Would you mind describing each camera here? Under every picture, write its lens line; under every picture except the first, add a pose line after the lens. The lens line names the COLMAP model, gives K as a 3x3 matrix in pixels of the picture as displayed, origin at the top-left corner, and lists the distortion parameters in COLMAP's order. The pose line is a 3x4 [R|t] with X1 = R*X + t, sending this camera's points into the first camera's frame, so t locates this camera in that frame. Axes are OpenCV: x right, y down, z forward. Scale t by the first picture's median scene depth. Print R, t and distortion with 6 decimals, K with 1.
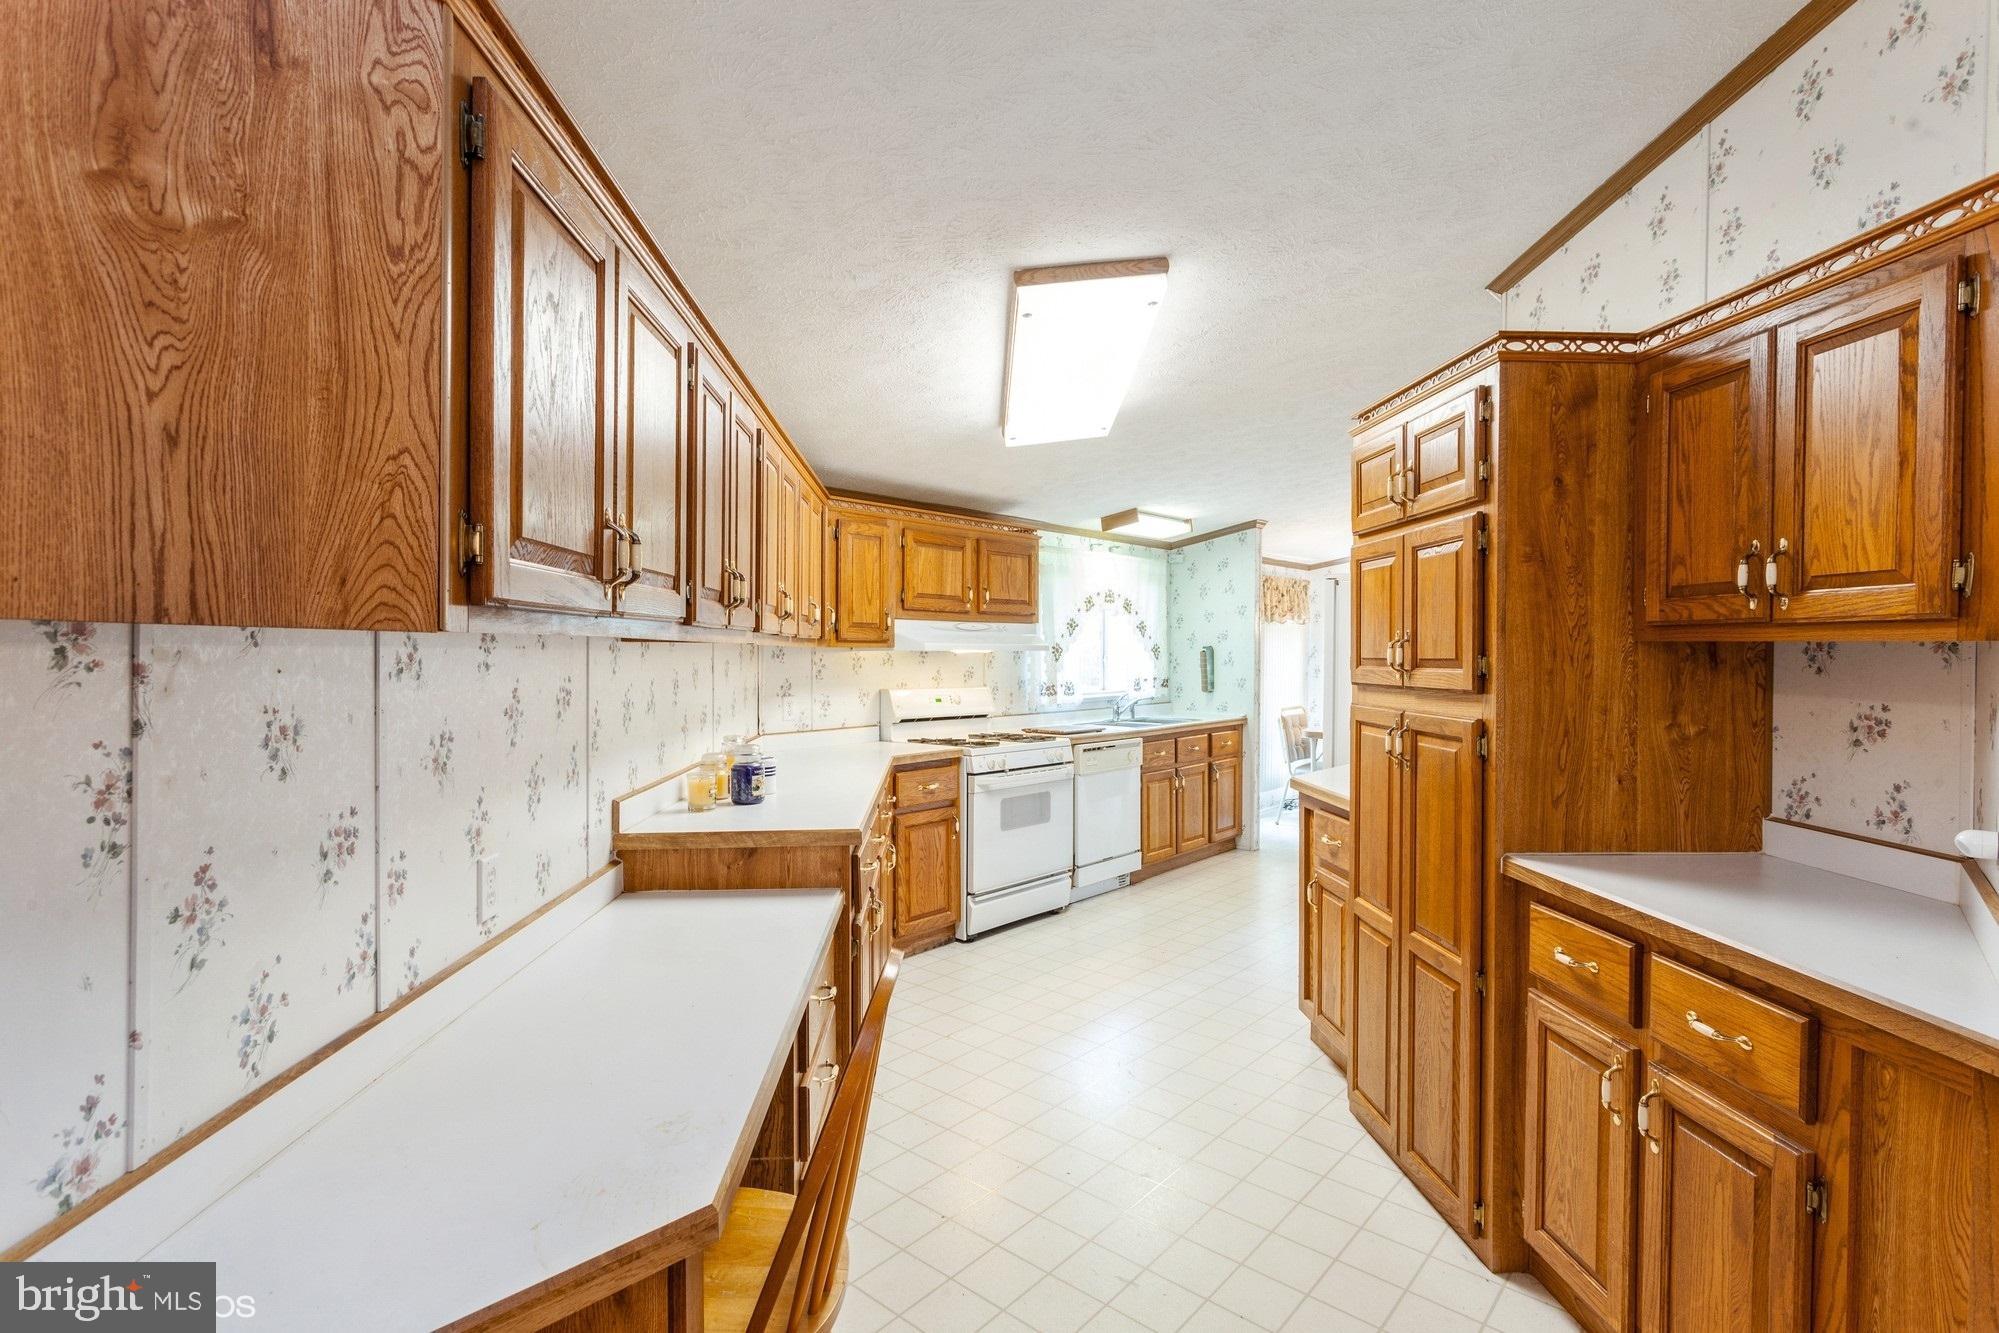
lens RADIAL K [[956.2, 0, 1003.2], [0, 956.2, 656.9], [0, 0, 1]] dist [0.002635, 0.000133]
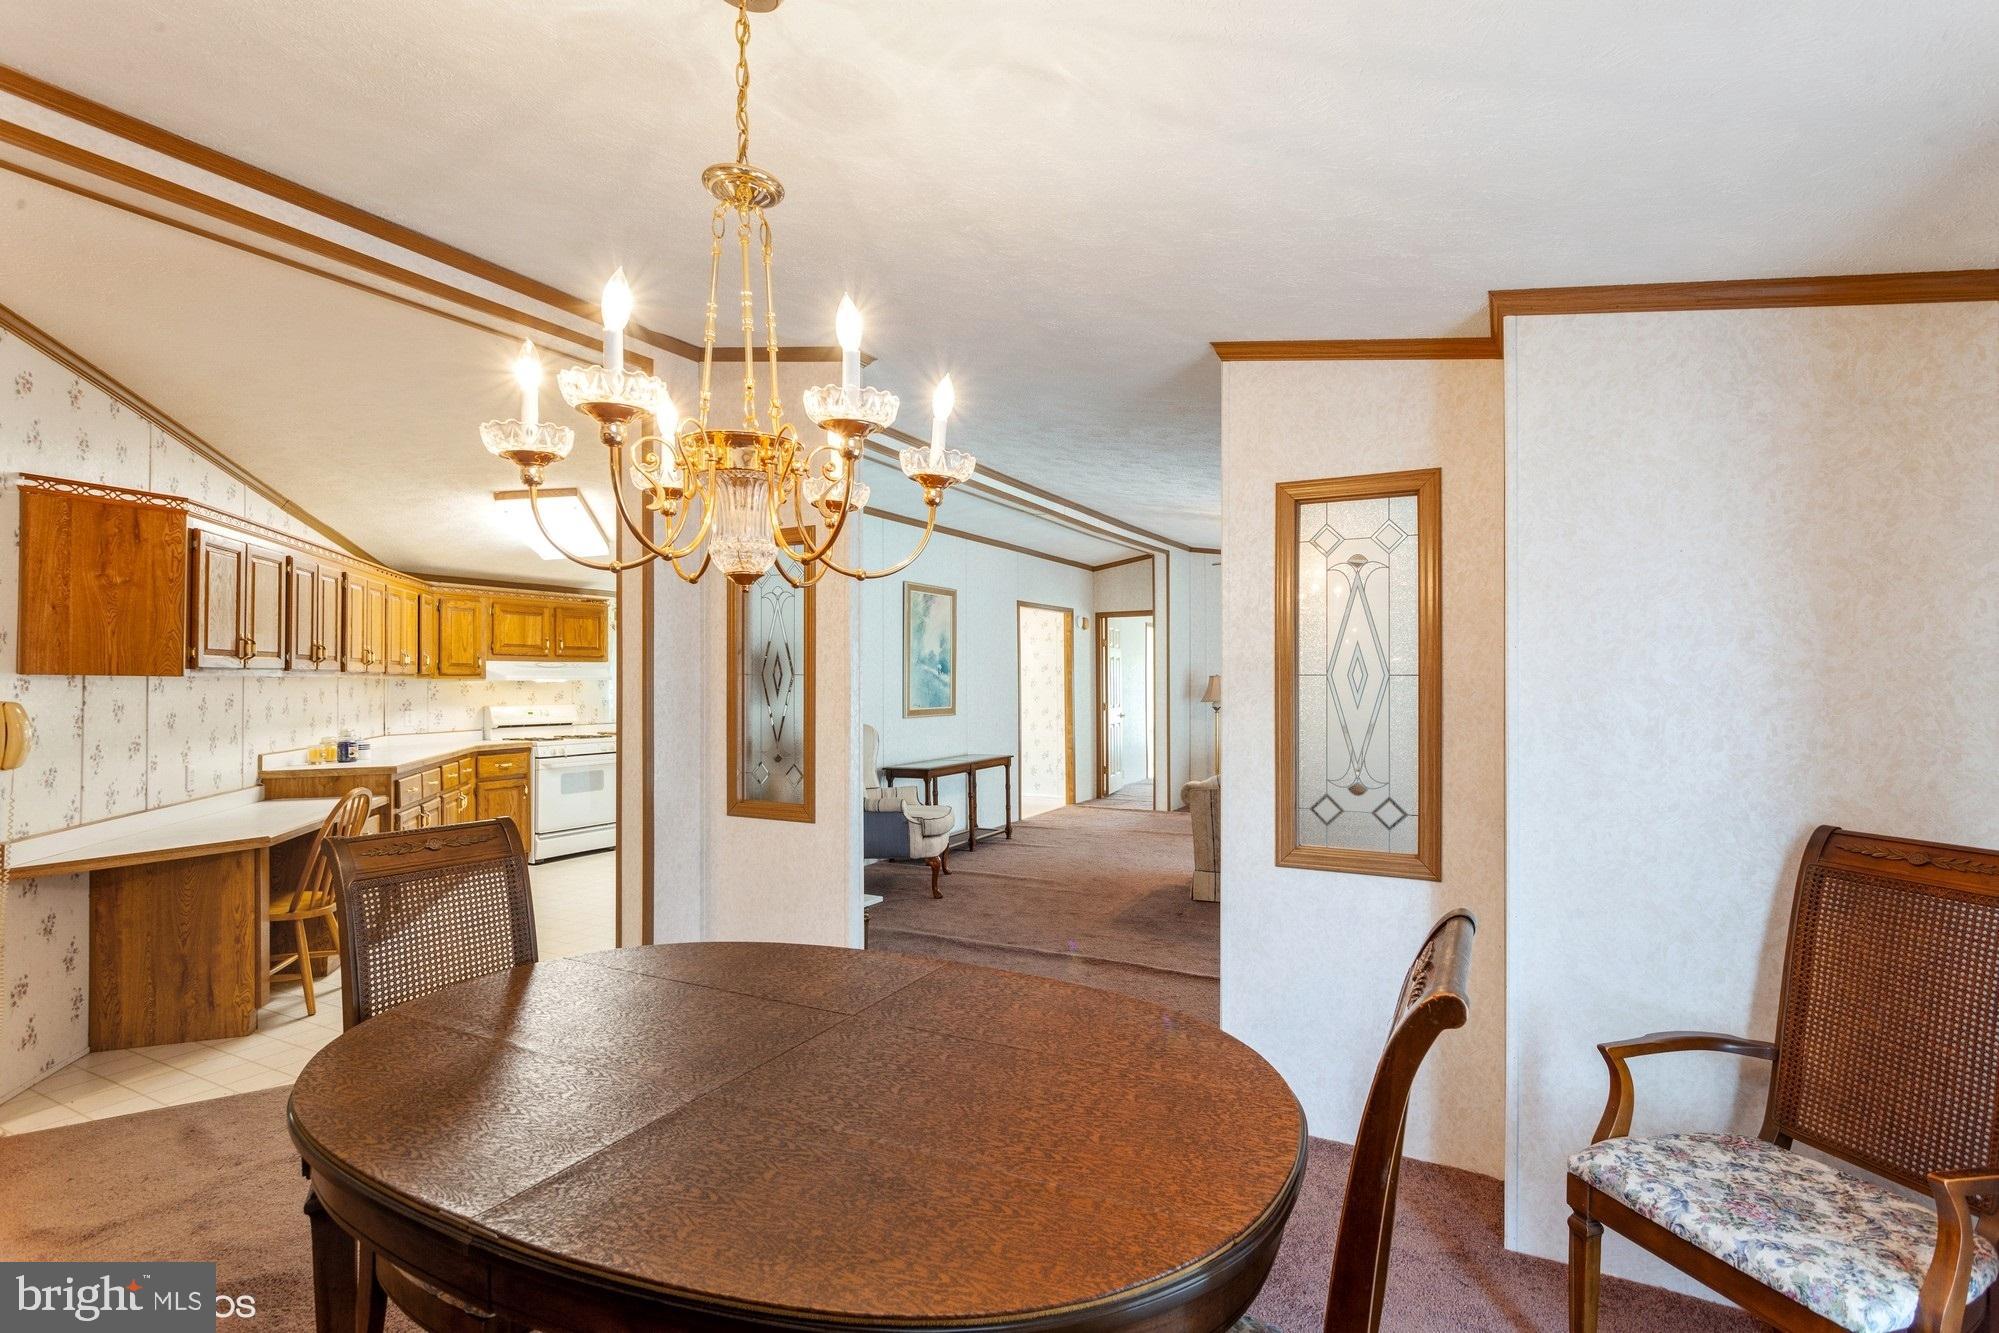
lens RADIAL K [[936.7, 0, 1008.2], [0, 936.7, 666.2], [0, 0, 1]] dist [0.000091, -0.000344]
pose [[0.970745, -0.004422, 0.240071, 0.350636], [0.009302, 0.999773, -0.019194, 0.007123], [-0.239932, 0.020866, 0.970566, -0.699867]]
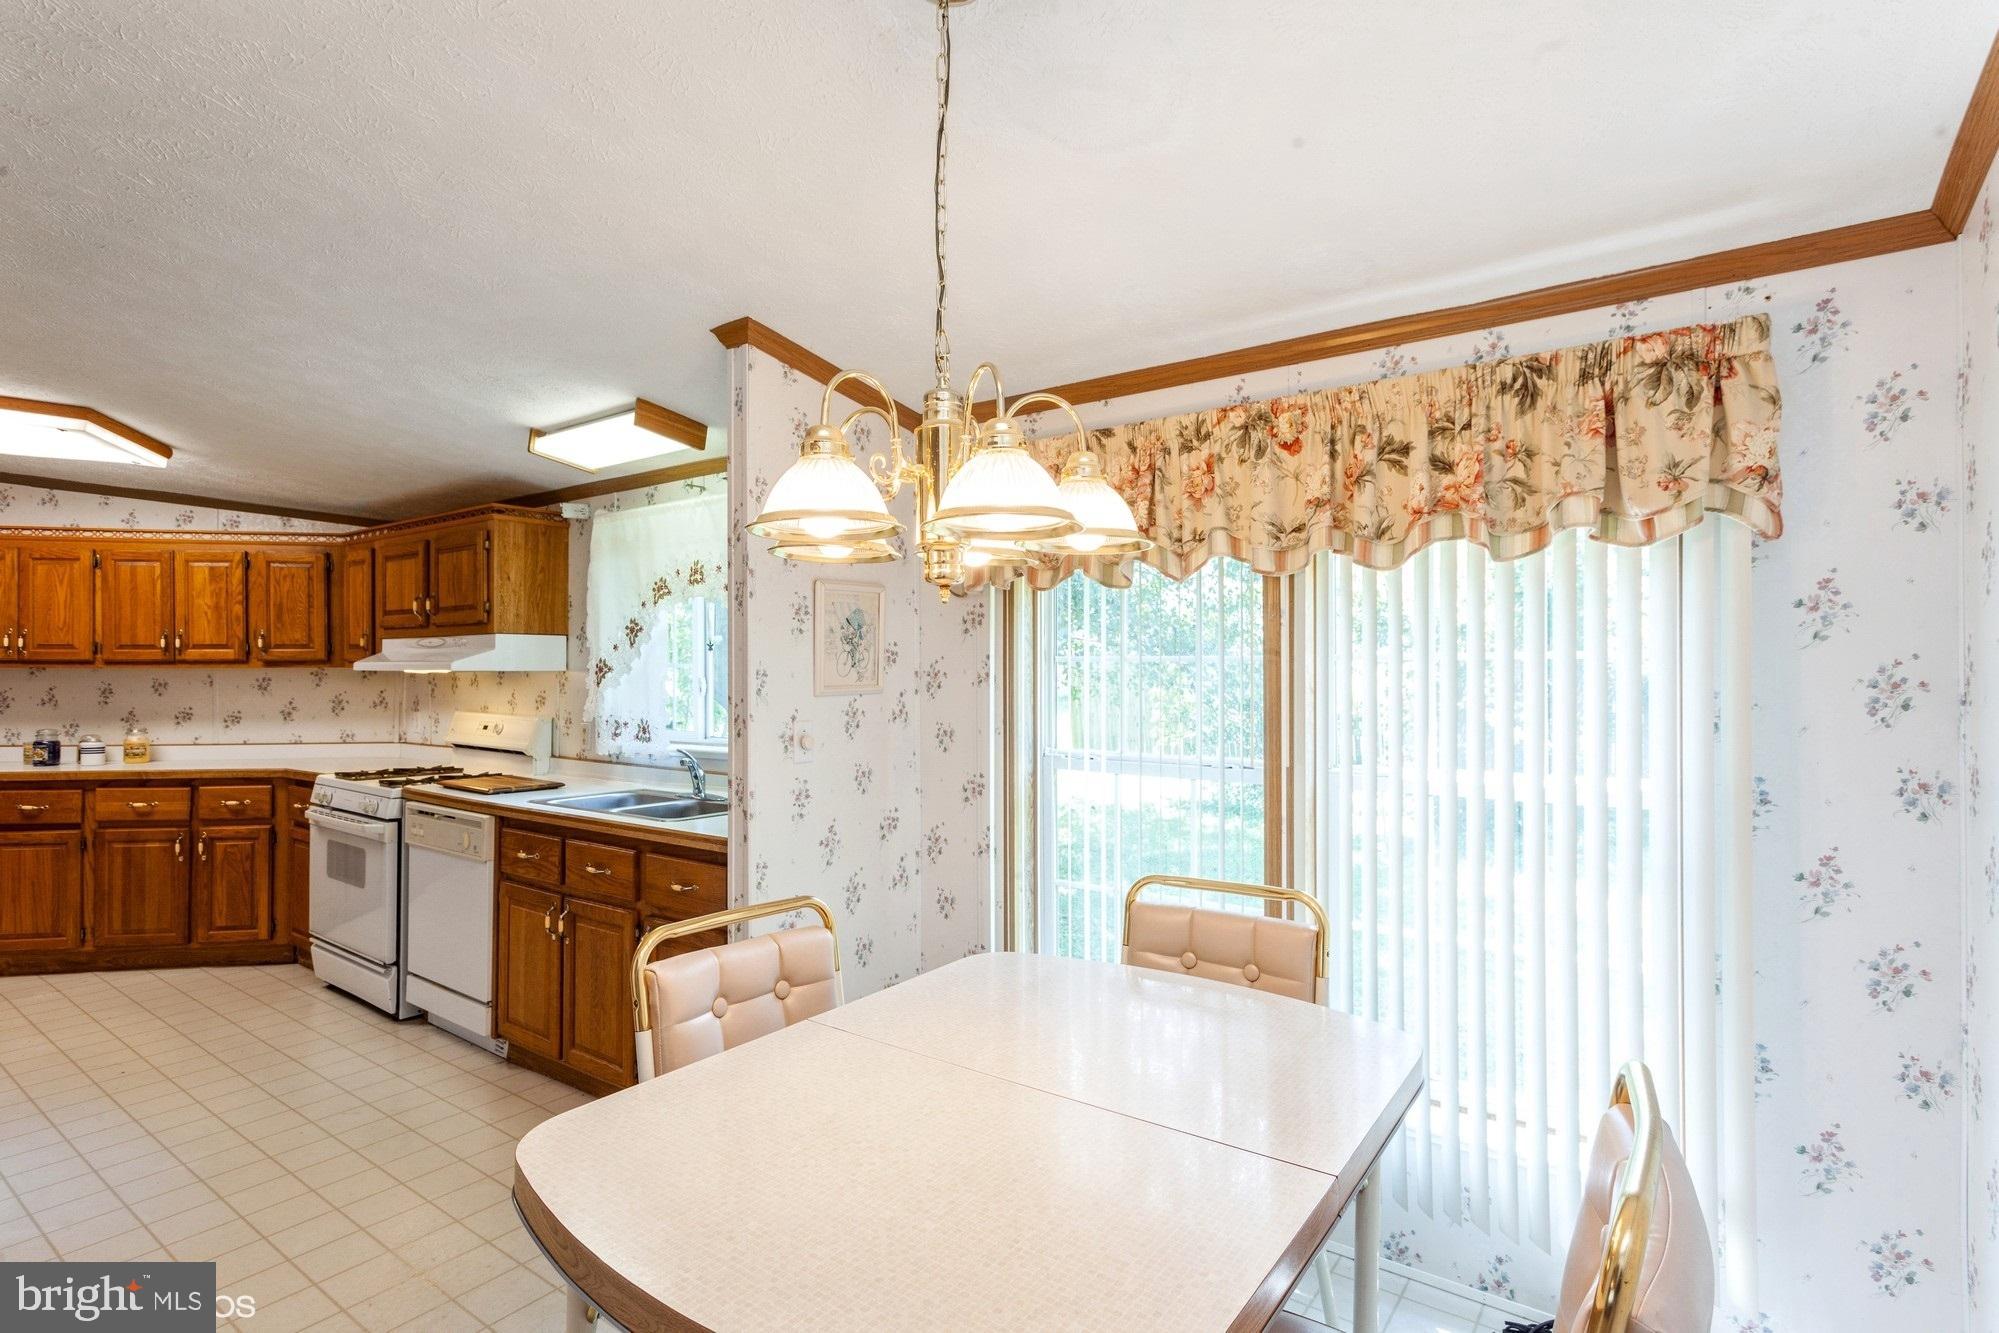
lens RADIAL K [[965.5, 0, 1008.5], [0, 965.5, 661.6], [0, 0, 1]] dist [0.004899, 0.001371]
pose [[0.093088, -0.007986, -0.995626, 0.965933], [-0.003145, 0.999960, -0.008315, -0.010177], [0.995653, 0.003905, 0.093059, 1.576320]]
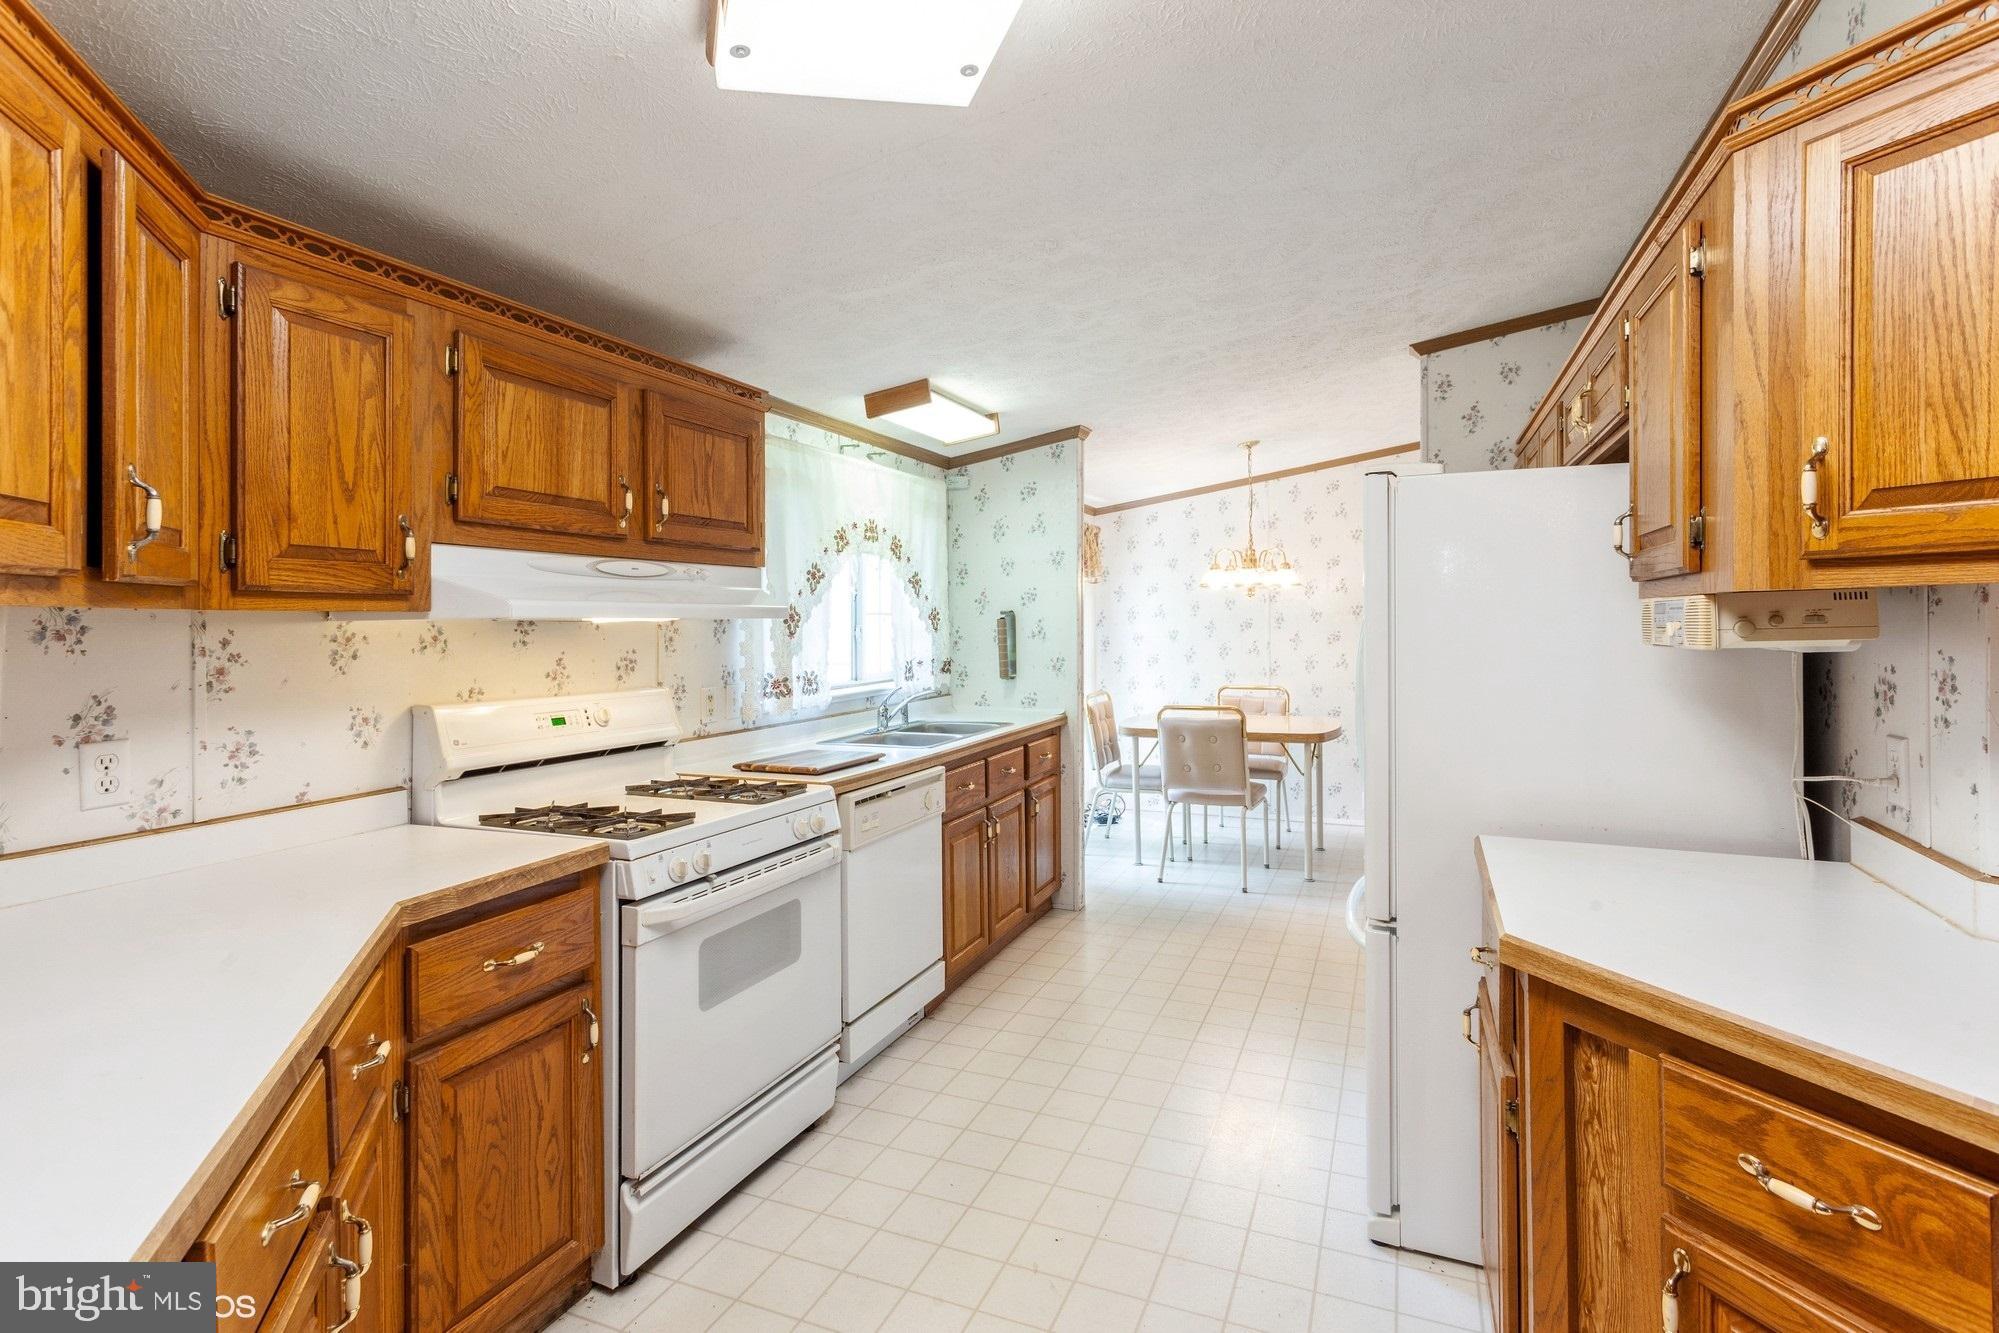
lens RADIAL K [[976.9, 0, 1009.5], [0, 976.9, 614.3], [0, 0, 1]] dist [0.008745, 0.000323]
pose [[0.946444, -0.005586, 0.322820, -0.012666], [0.009964, 0.999879, -0.011913, -0.000847], [-0.322714, 0.014492, 0.946385, 0.516398]]
